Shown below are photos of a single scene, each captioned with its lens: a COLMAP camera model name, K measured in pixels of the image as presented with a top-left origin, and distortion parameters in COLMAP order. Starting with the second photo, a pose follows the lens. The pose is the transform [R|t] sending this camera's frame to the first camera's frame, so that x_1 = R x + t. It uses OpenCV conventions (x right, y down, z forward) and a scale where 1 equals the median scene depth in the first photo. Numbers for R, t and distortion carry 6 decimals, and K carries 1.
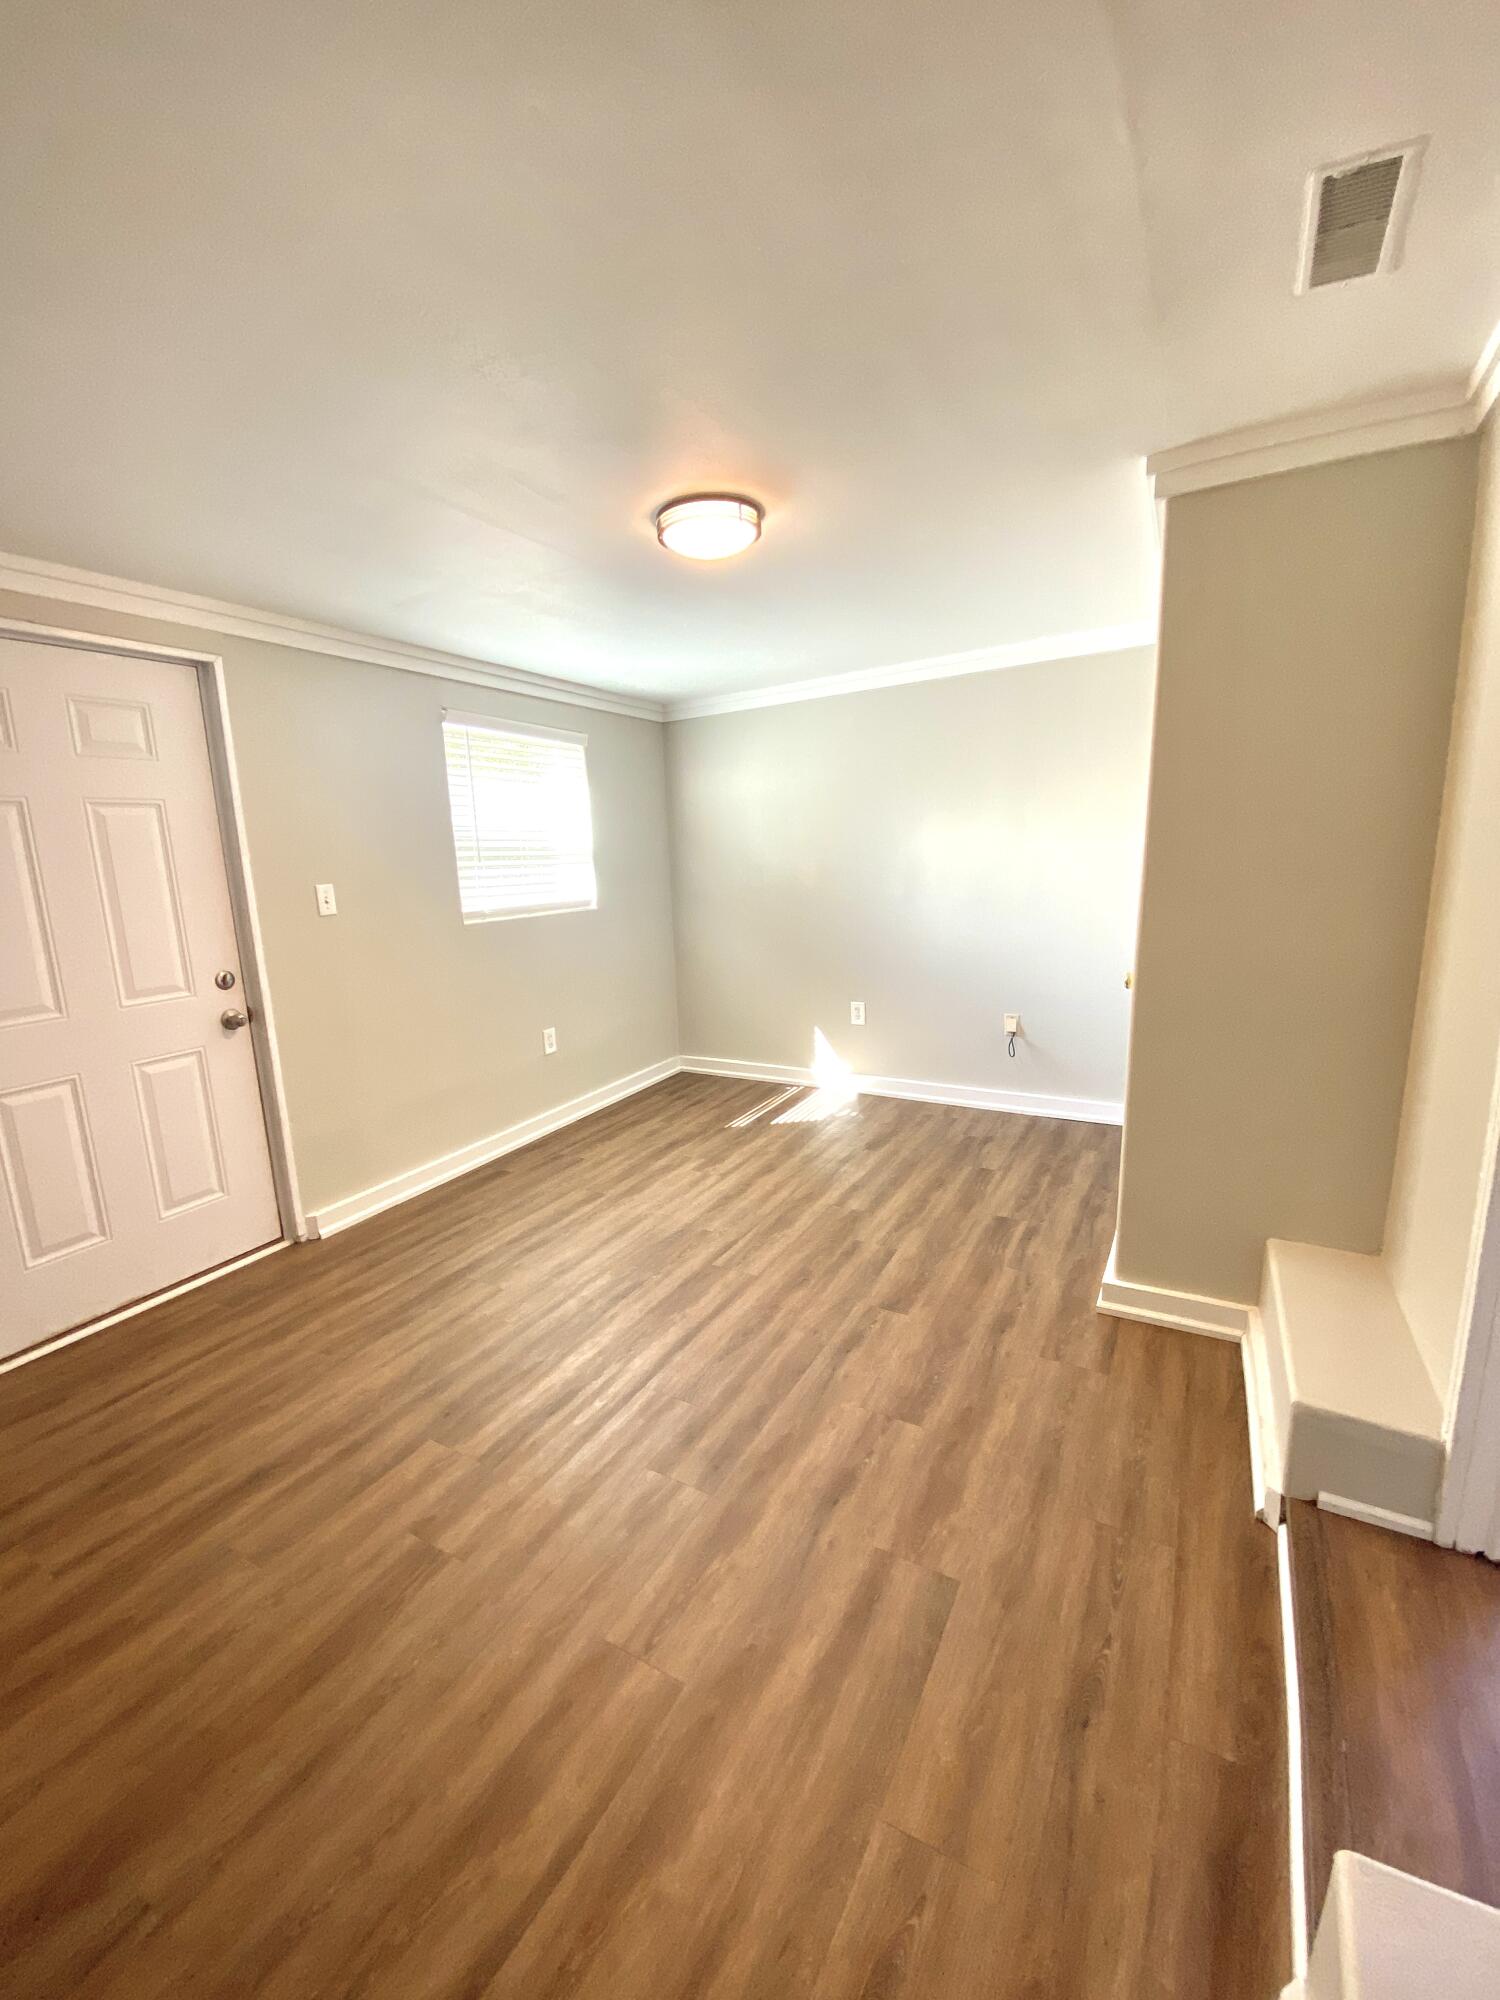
lens RADIAL K [[838.4, 0, 749.8], [0, 838.4, 971.0], [0, 0, 1]] dist [0.018616, -0.018657]
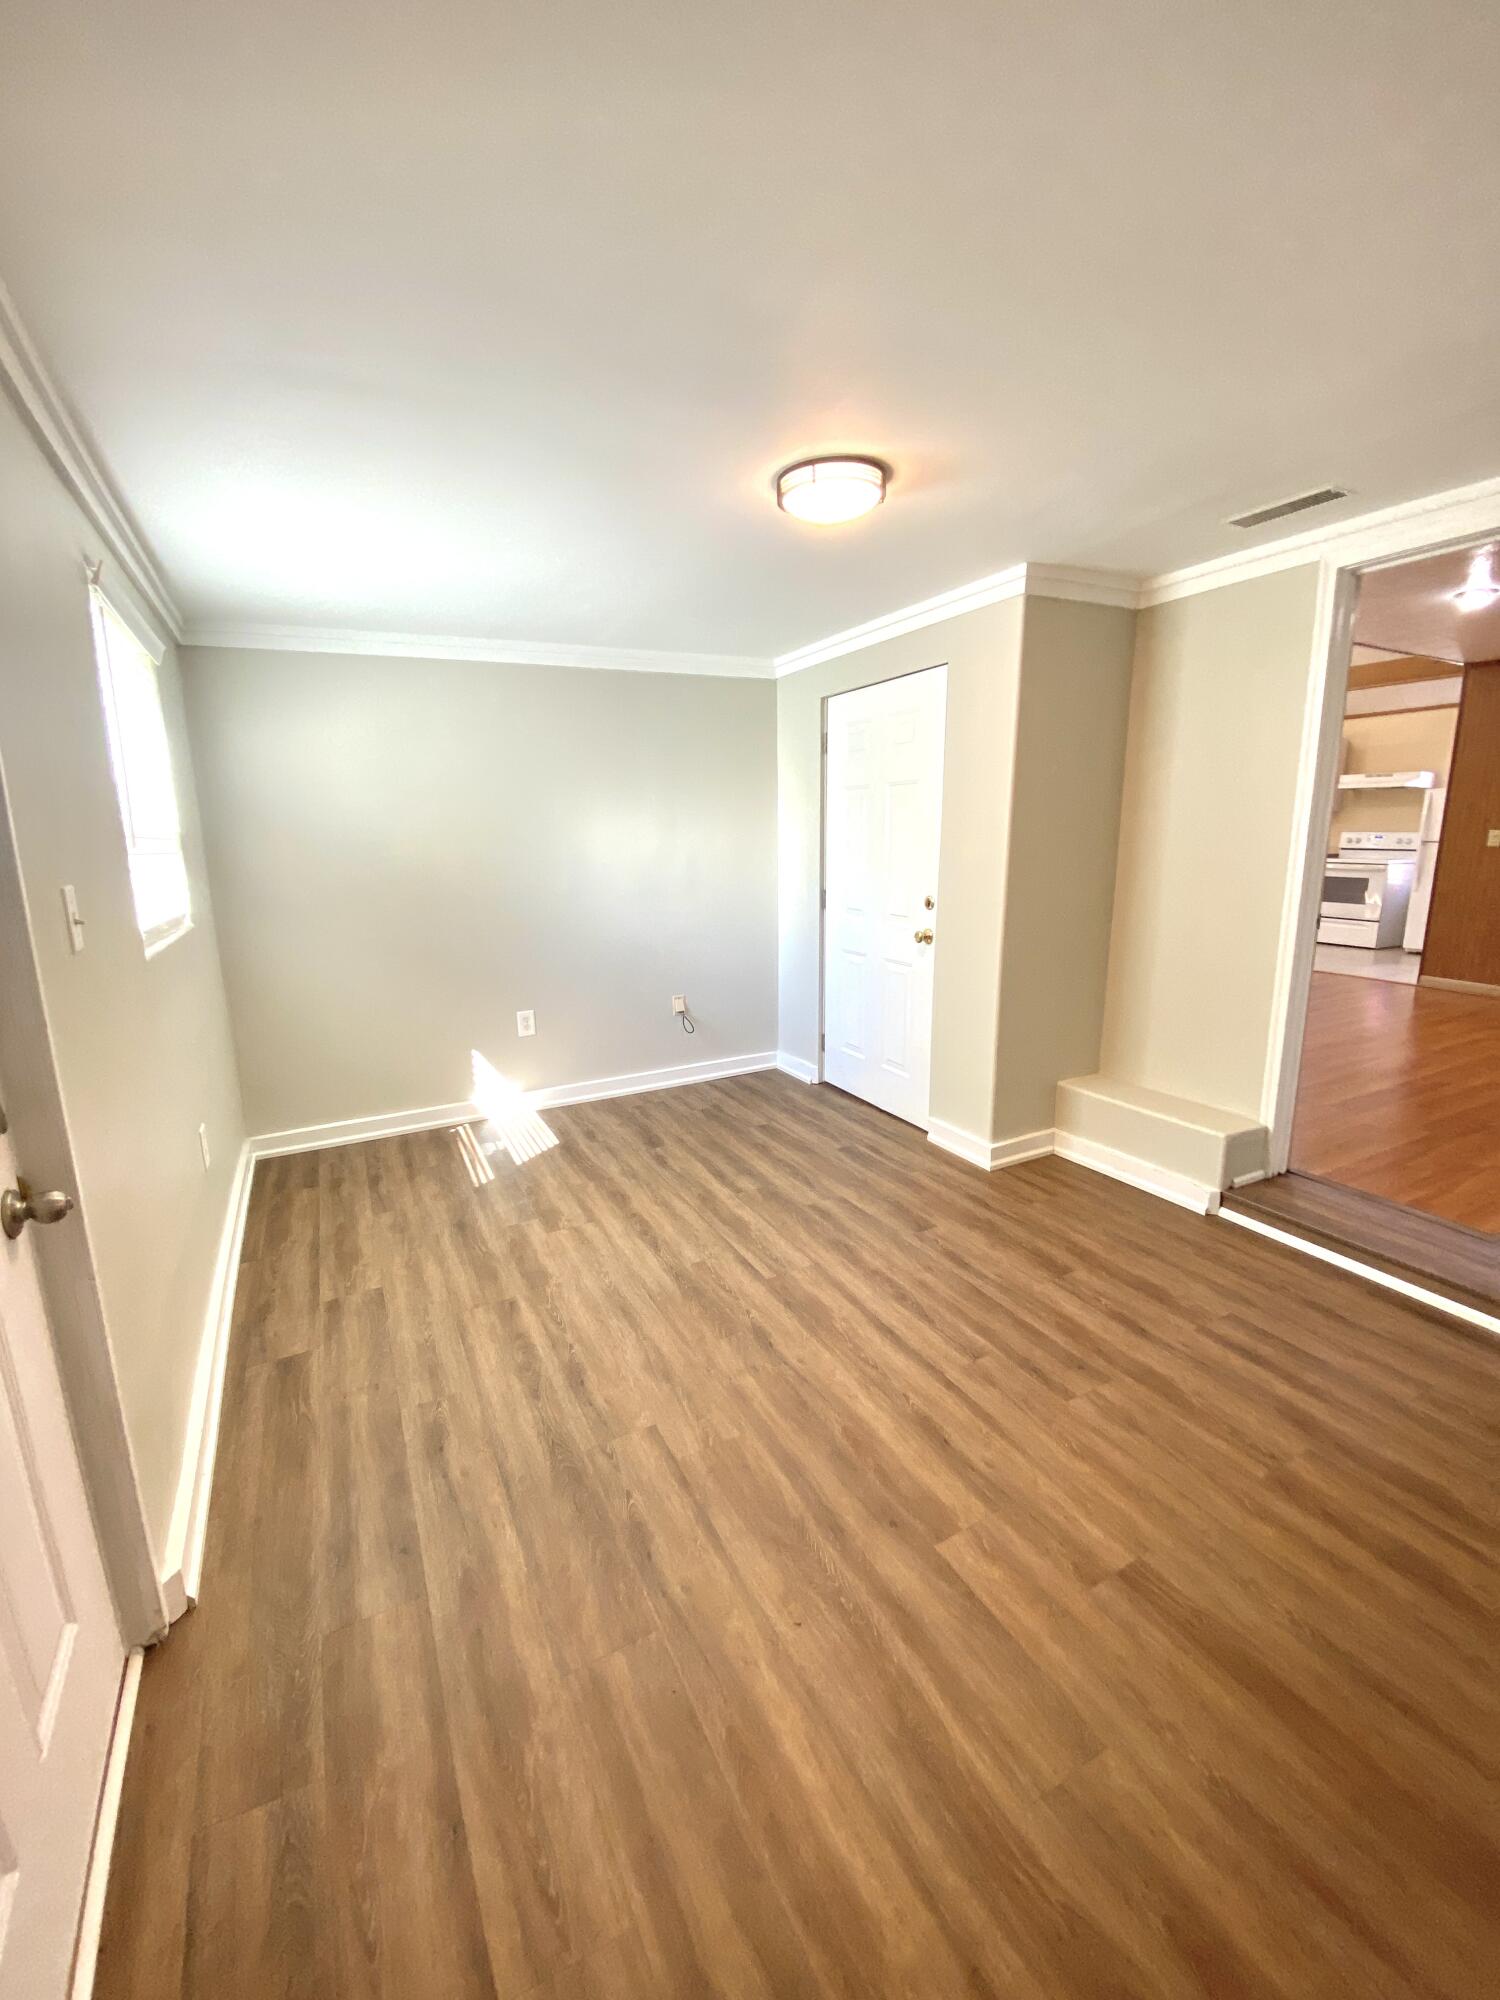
lens RADIAL K [[825.9, 0, 777.9], [0, 825.9, 1000.9], [0, 0, 1]] dist [0.015559, -0.018156]
pose [[0.532179, -0.155026, 0.832317, -0.671073], [0.133617, 0.986151, 0.098245, -0.035080], [-0.836021, 0.058928, 0.545523, 0.428976]]
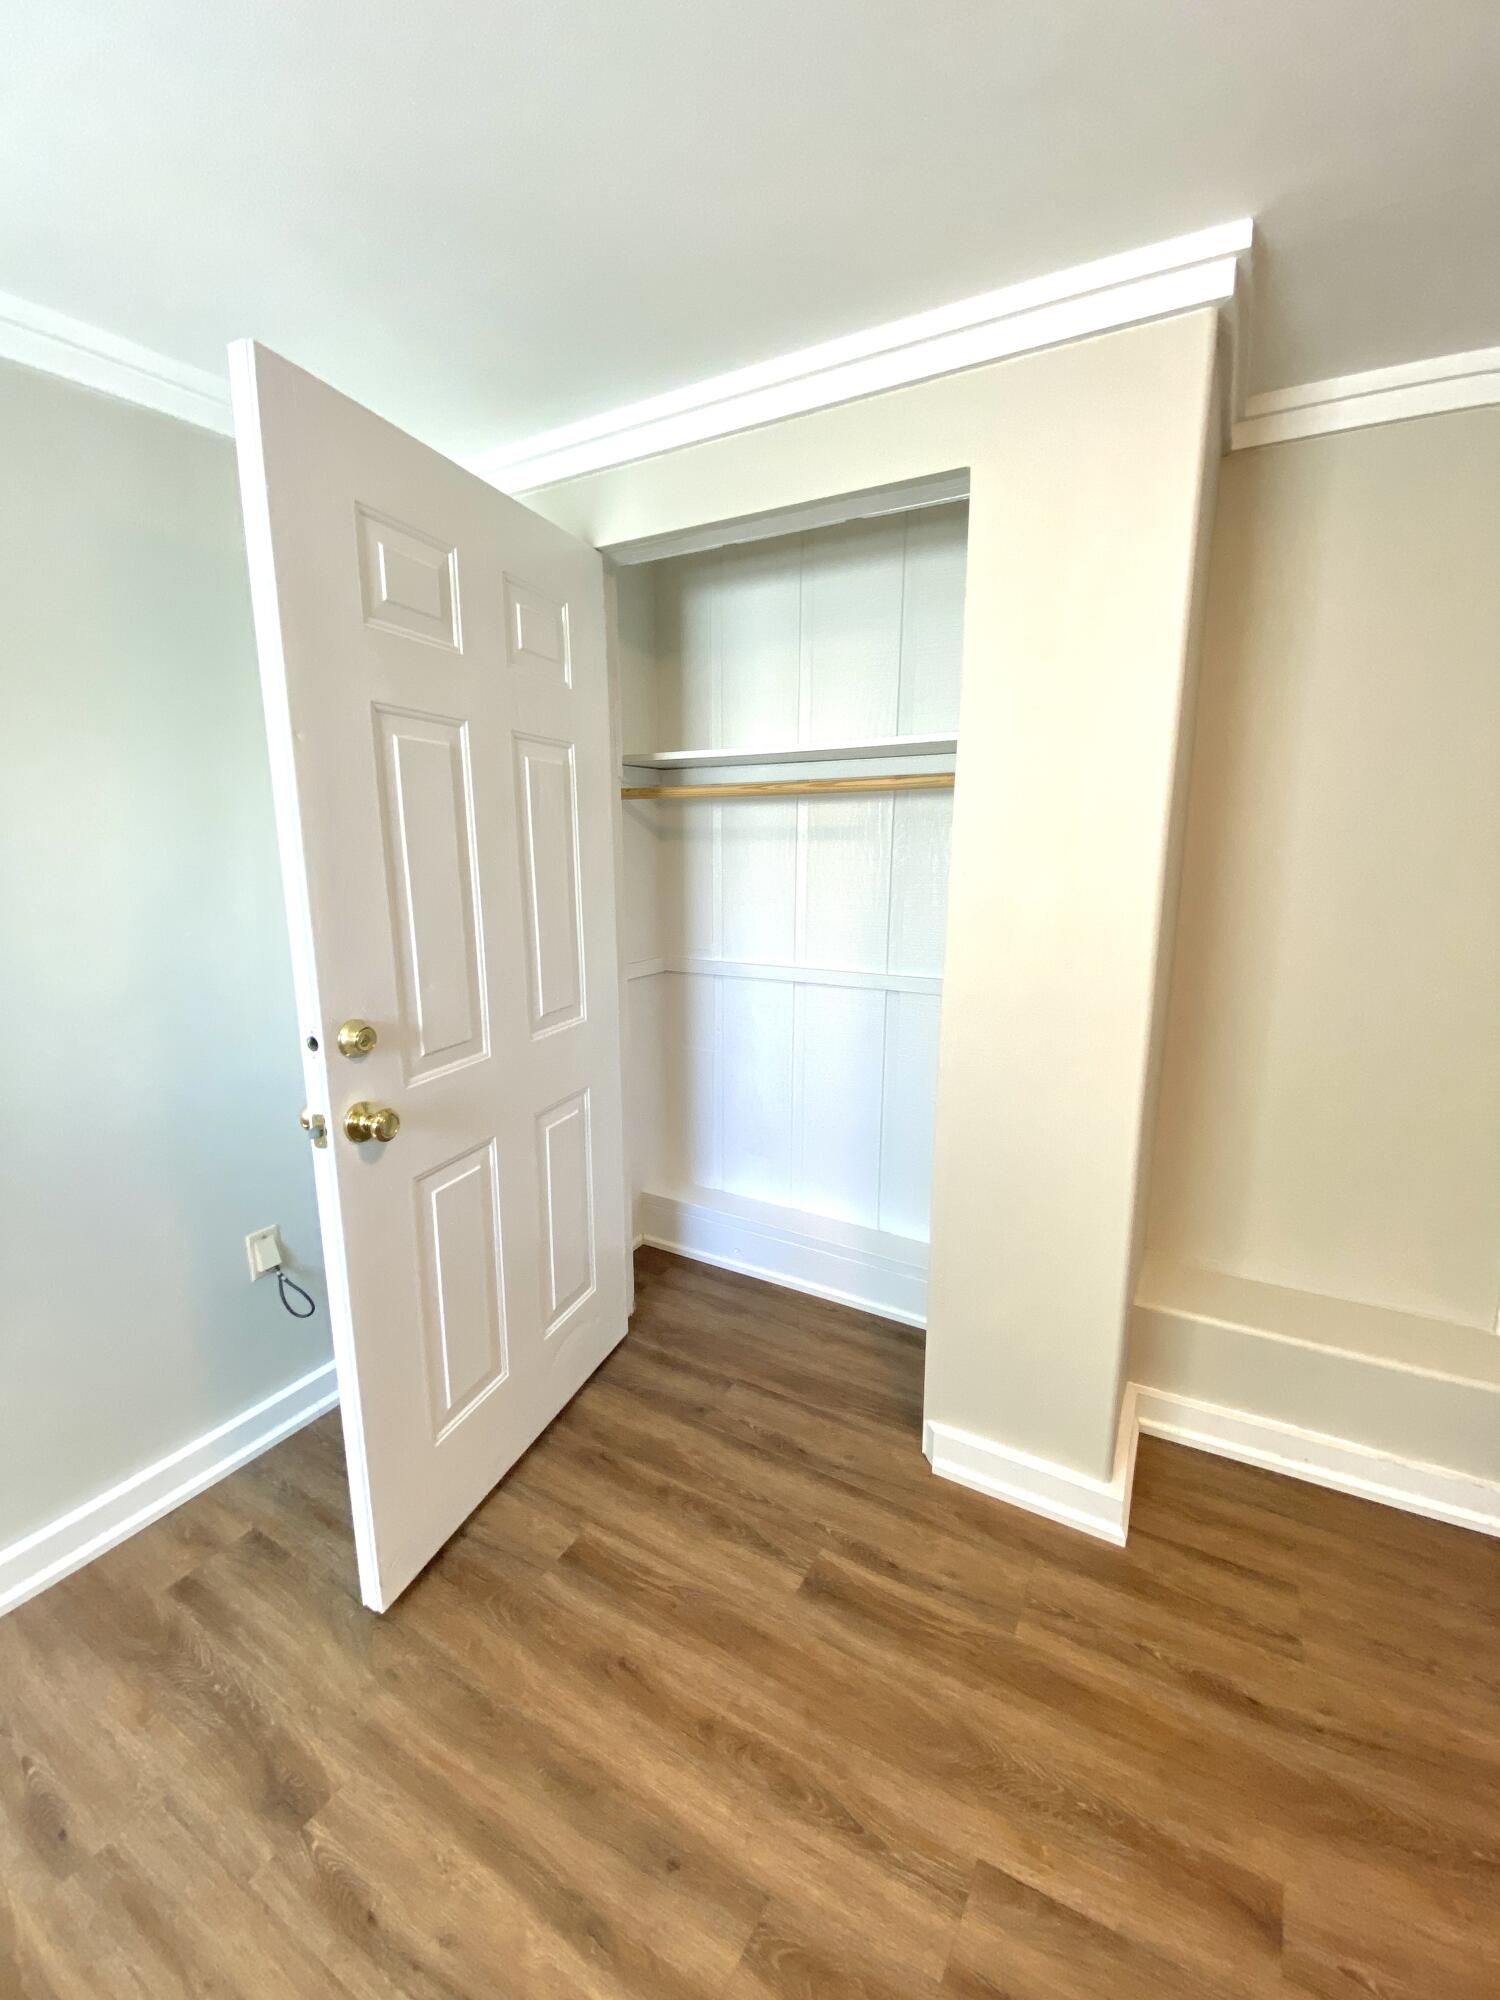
lens RADIAL K [[825.9, 0, 777.9], [0, 825.9, 1000.9], [0, 0, 1]] dist [0.015559, -0.018156]
pose [[0.010973, -0.170881, 0.985231, -0.124190], [0.153919, 0.973836, 0.167190, -0.128448], [-0.988022, 0.149812, 0.036987, 0.938351]]
